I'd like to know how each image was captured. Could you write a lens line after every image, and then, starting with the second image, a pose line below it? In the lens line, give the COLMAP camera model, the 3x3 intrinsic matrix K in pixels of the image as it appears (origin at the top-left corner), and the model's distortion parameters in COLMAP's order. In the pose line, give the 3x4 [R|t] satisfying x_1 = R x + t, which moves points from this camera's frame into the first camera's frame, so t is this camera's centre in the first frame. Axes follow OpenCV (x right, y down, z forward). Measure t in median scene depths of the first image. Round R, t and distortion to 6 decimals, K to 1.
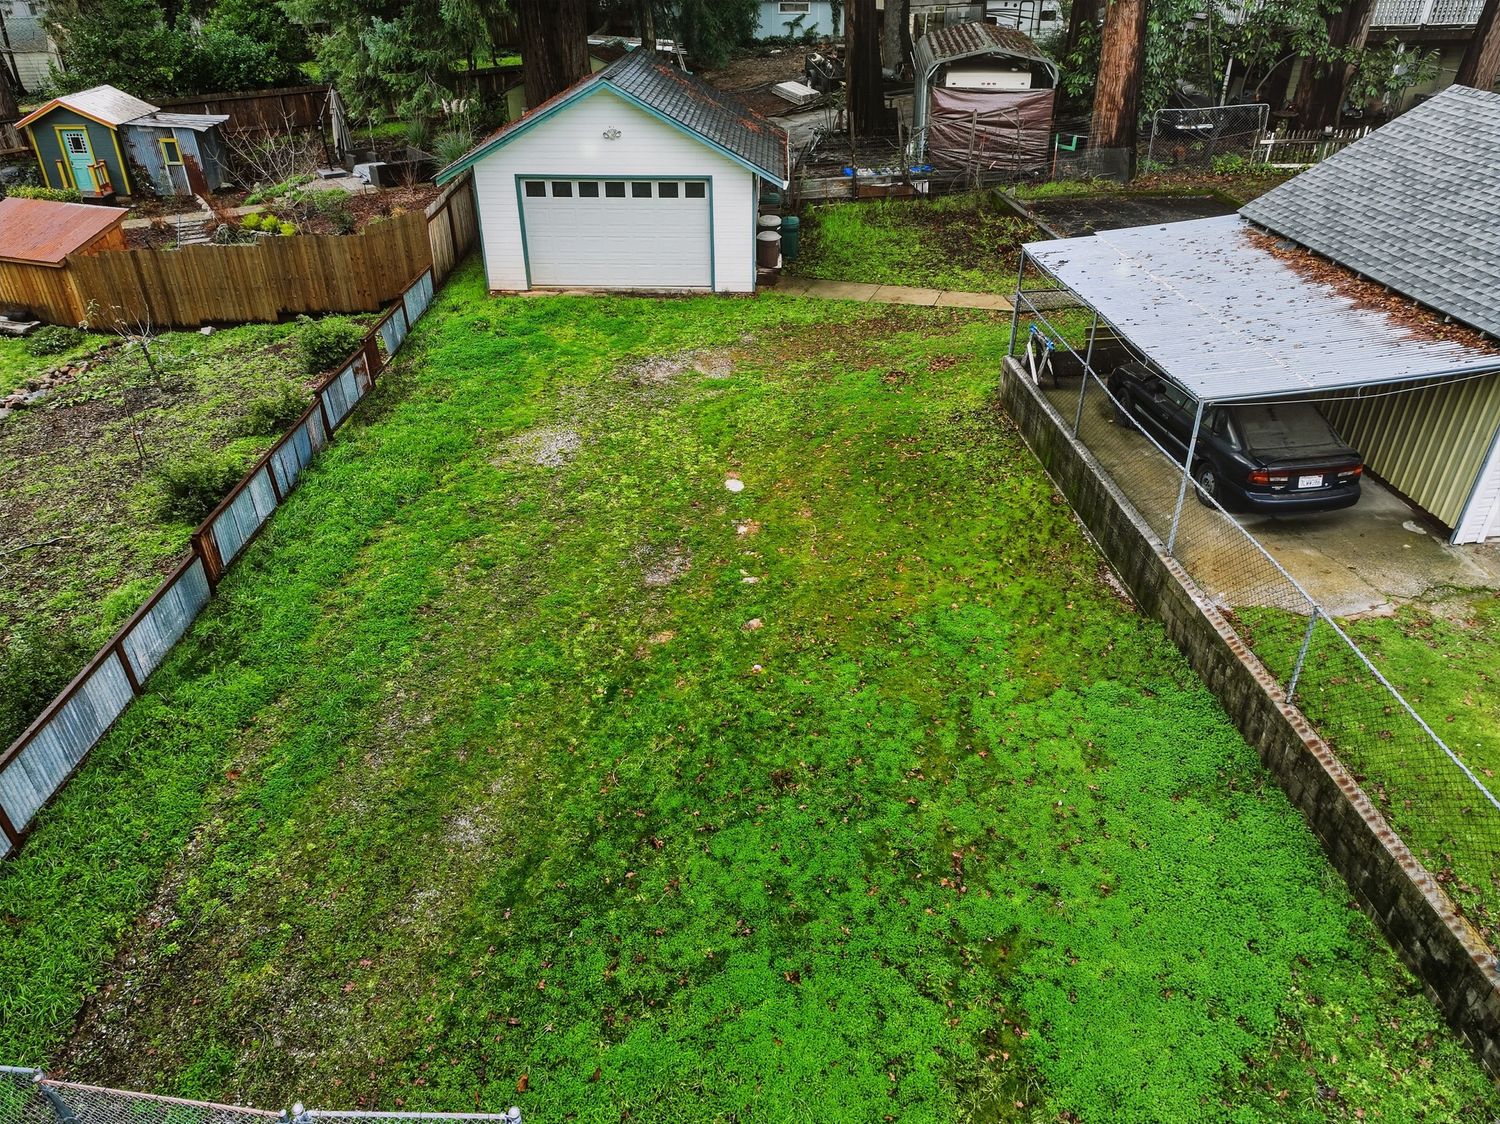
lens RADIAL K [[1056.9, 0, 750.3], [0, 1056.9, 562.3], [0, 0, 1]] dist [-0.000733, 0.014123]
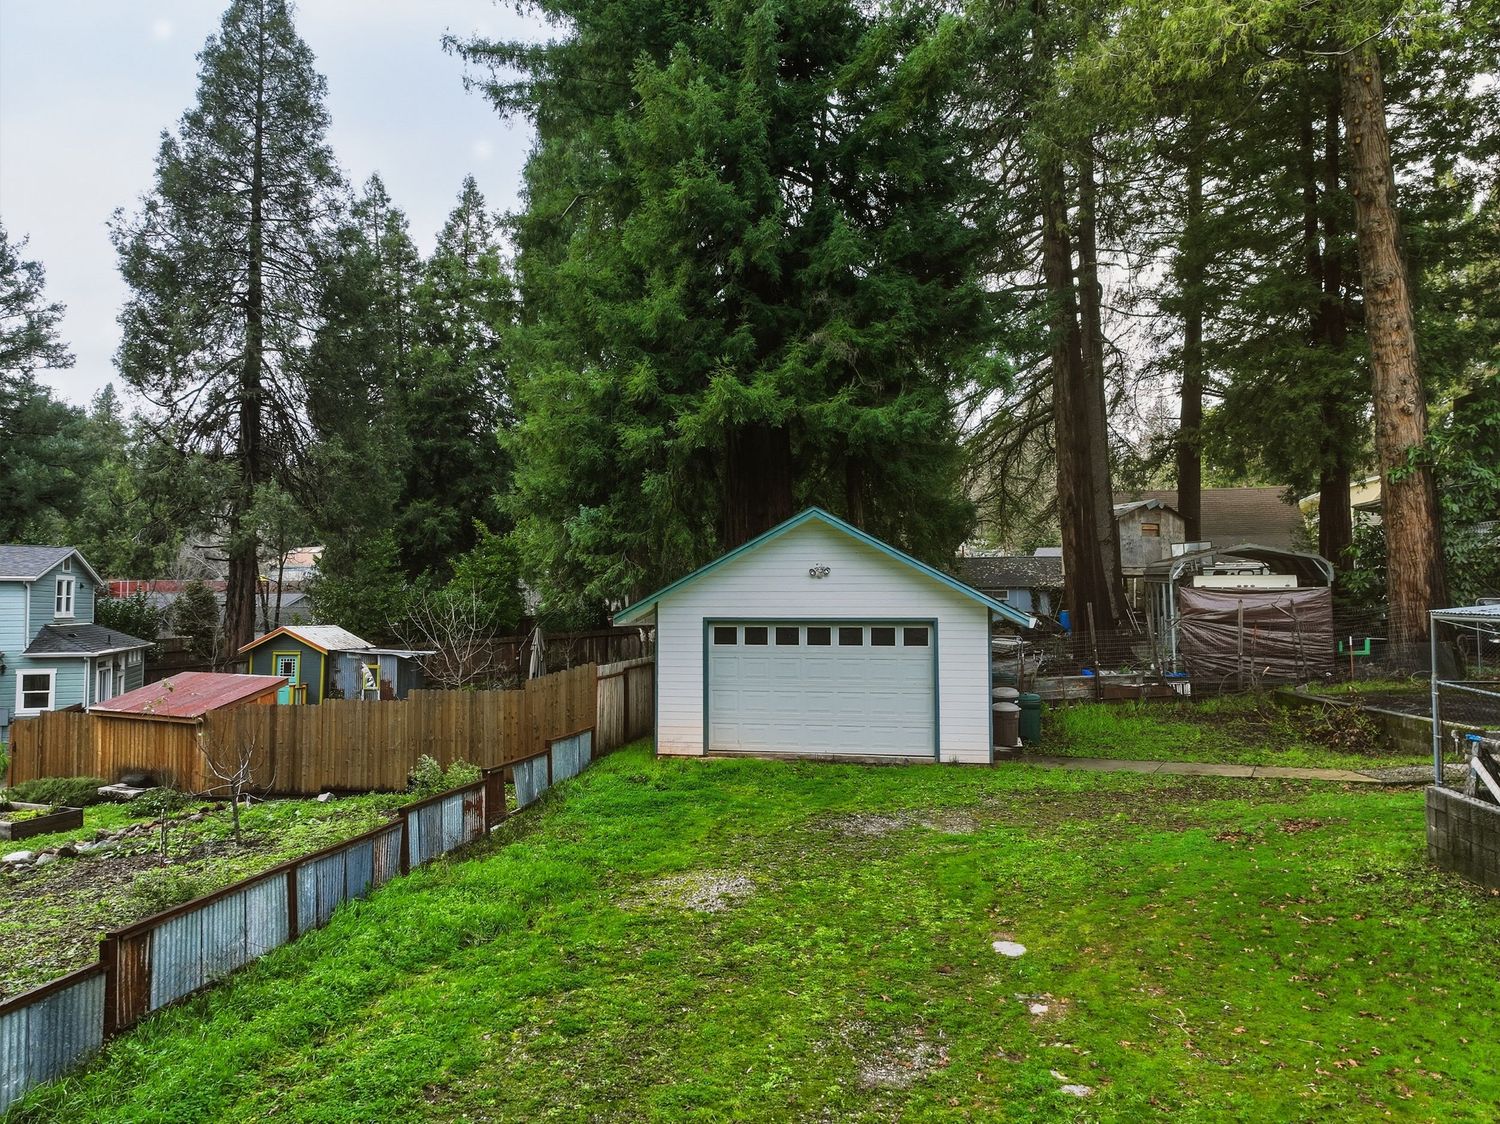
lens RADIAL K [[1056.9, 0, 747.6], [0, 1056.9, 559.0], [0, 0, 1]] dist [-0.000733, 0.014123]
pose [[0.985405, -0.008267, -0.170028, -0.044671], [-0.087989, 0.830307, -0.550317, 0.066005], [0.145724, 0.557245, 0.817461, 0.301694]]
